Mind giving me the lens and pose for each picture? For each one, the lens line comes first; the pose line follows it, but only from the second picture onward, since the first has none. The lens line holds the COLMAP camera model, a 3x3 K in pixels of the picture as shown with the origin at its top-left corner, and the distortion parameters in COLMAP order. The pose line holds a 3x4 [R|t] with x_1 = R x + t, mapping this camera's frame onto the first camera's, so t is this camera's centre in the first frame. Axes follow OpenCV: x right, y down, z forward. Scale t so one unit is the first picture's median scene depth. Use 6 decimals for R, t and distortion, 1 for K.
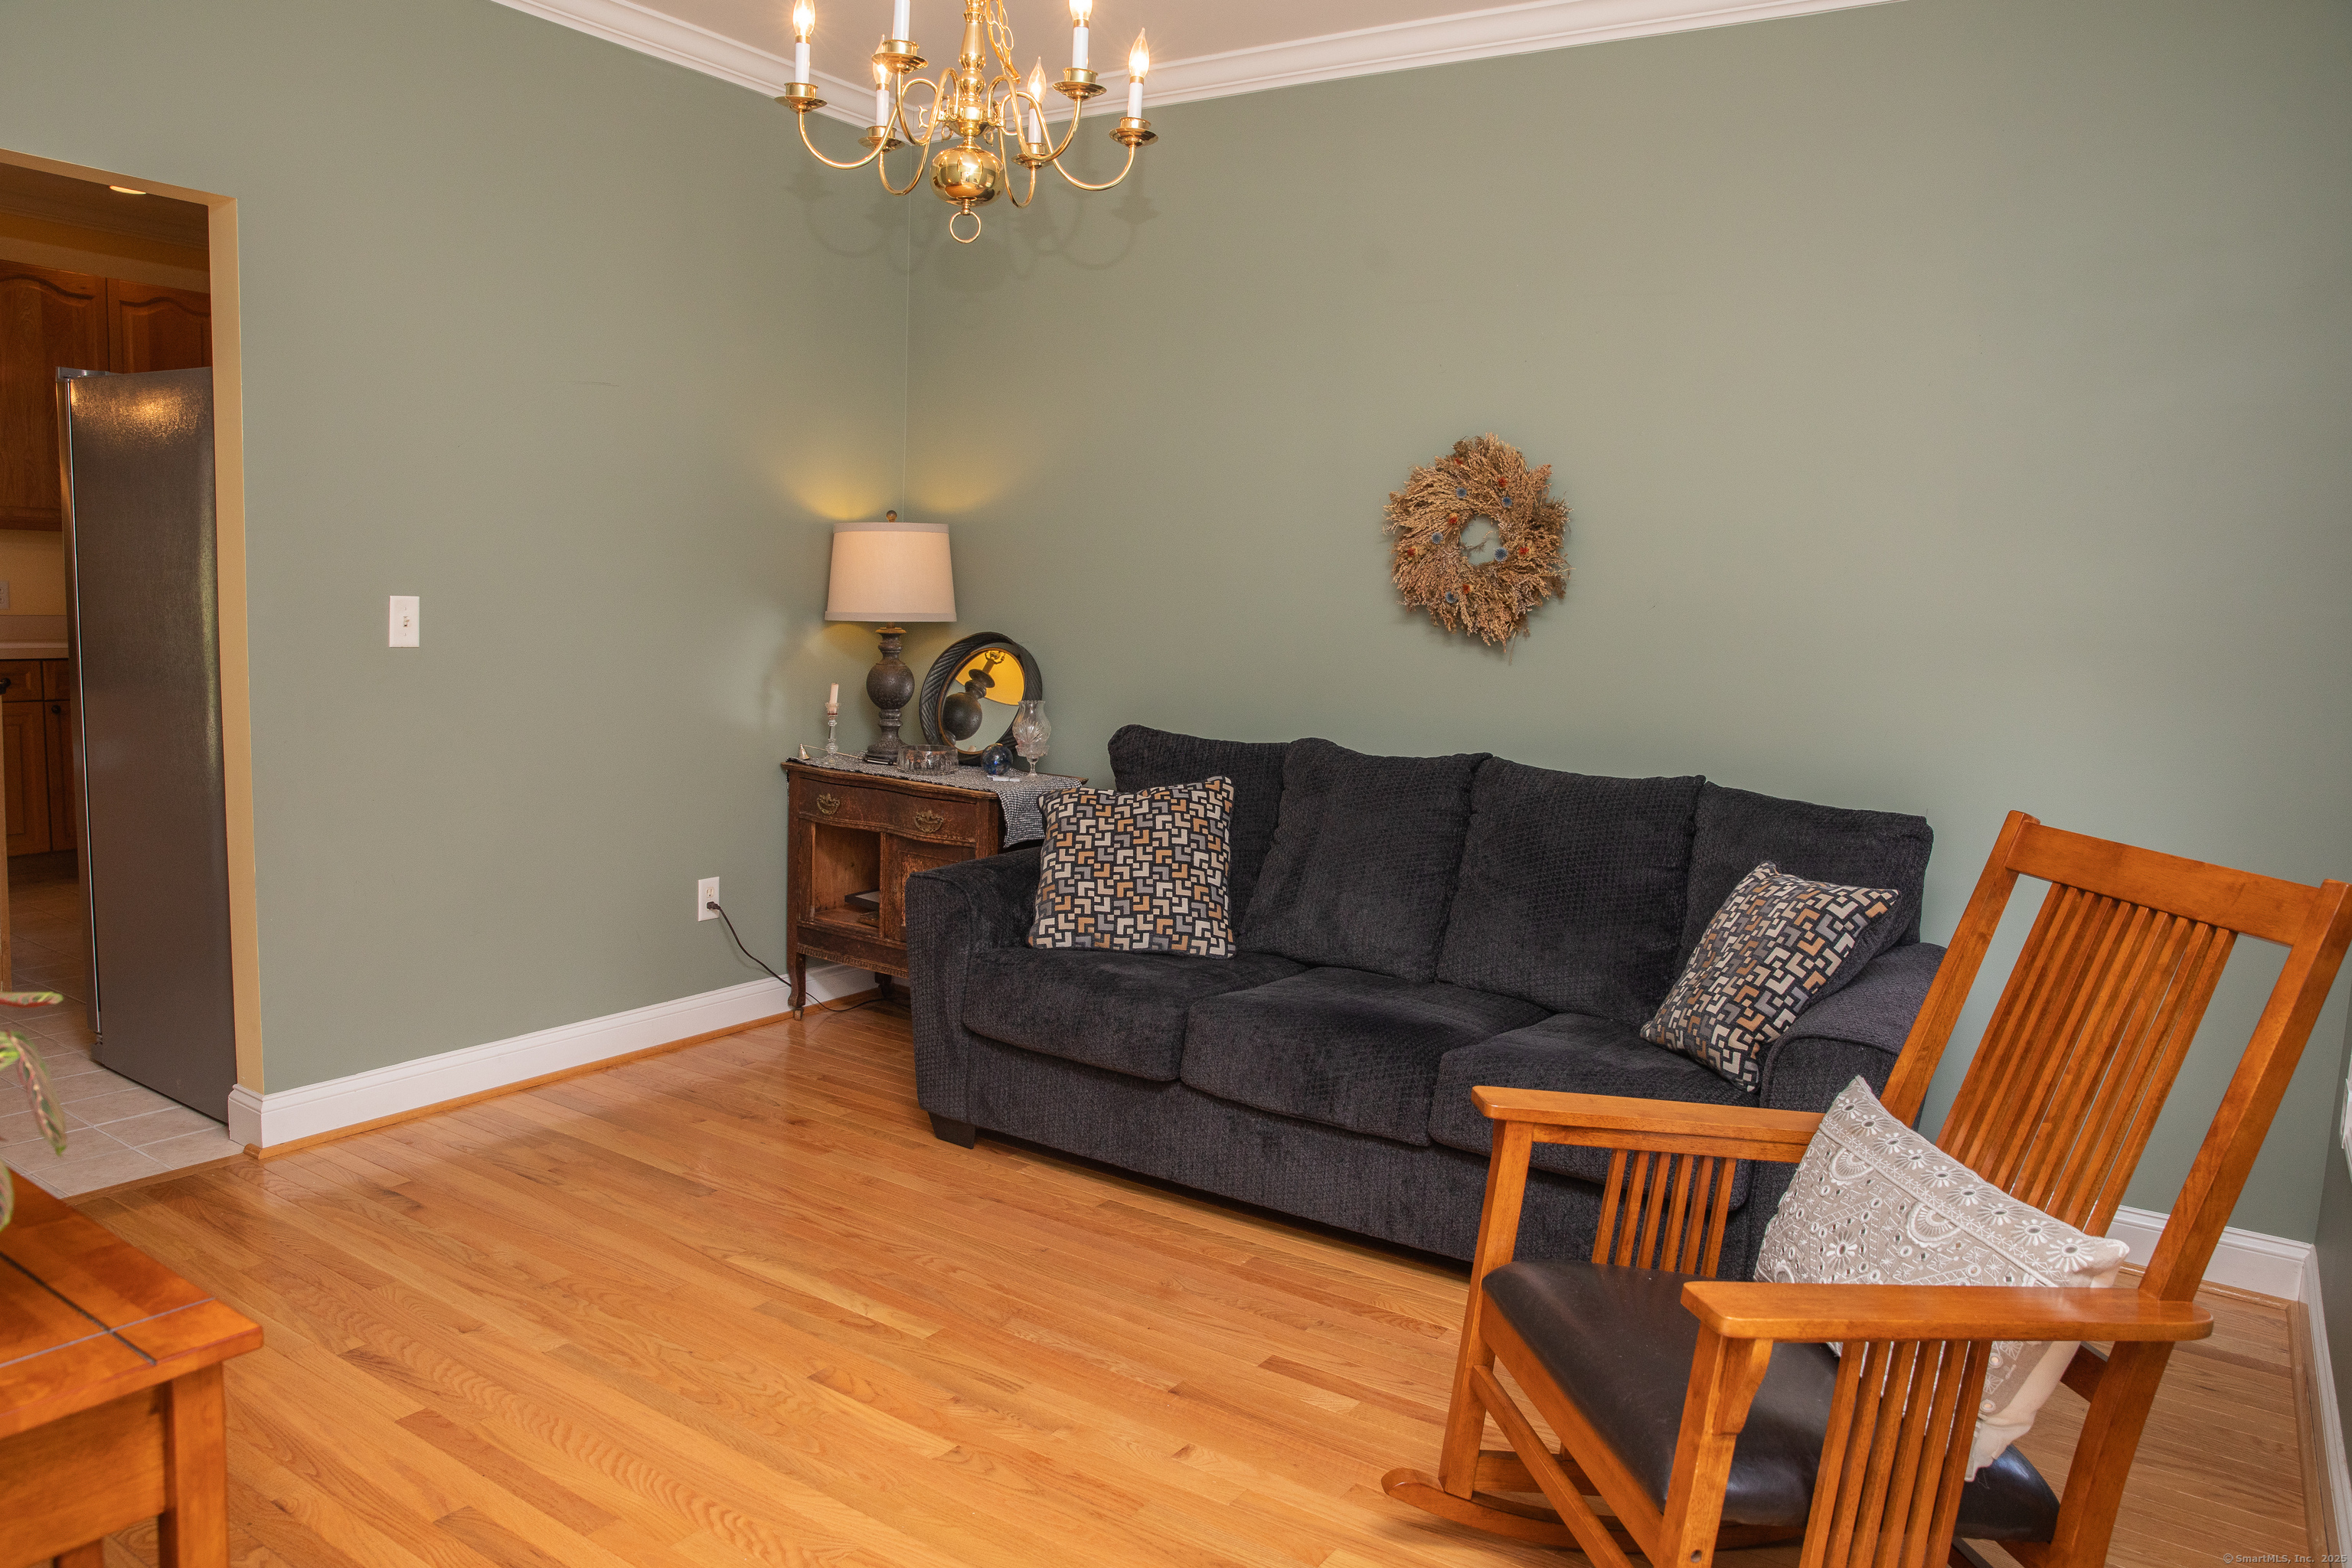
lens RADIAL K [[1606.8, 0, 1186.5], [0, 1606.8, 783.3], [0, 0, 1]] dist [-0.111853, 0.087179]
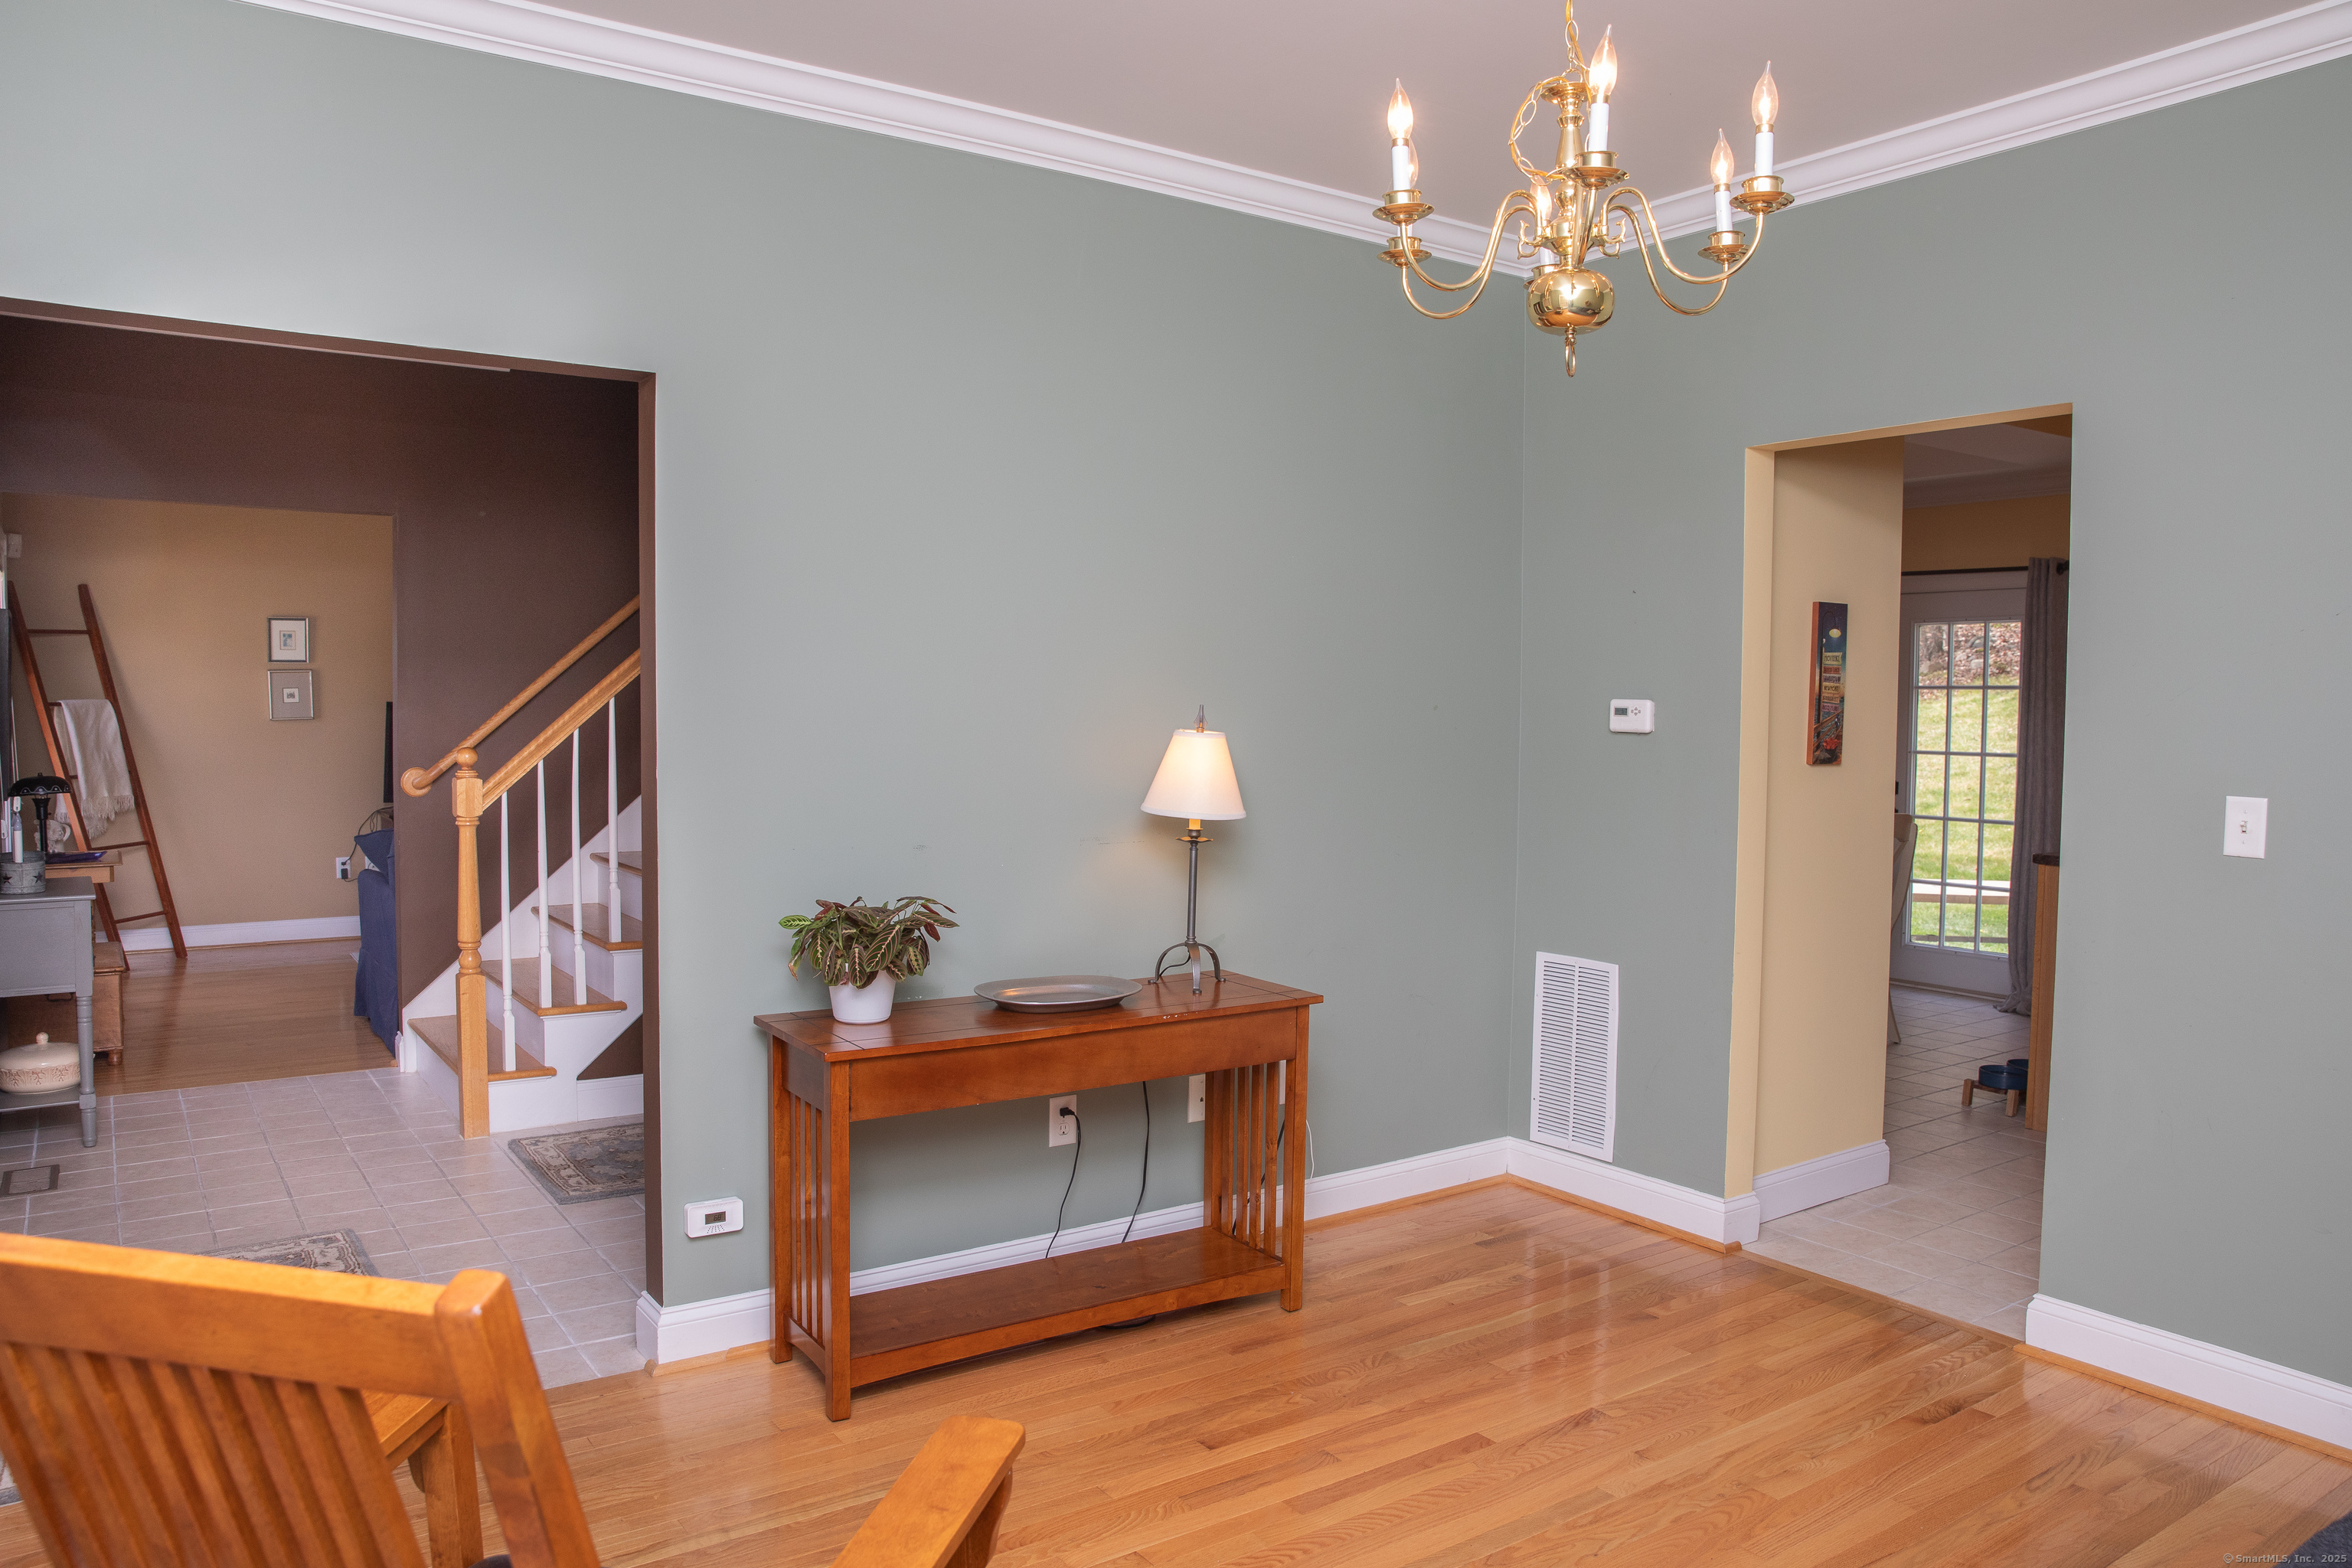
lens RADIAL K [[1606.8, 0, 1186.5], [0, 1606.8, 783.3], [0, 0, 1]] dist [-0.111853, 0.087179]
pose [[-0.354117, -0.000322, -0.935201, 0.567814], [-0.141985, 0.988426, 0.053422, -0.102943], [0.924360, 0.151702, -0.350064, 0.870729]]
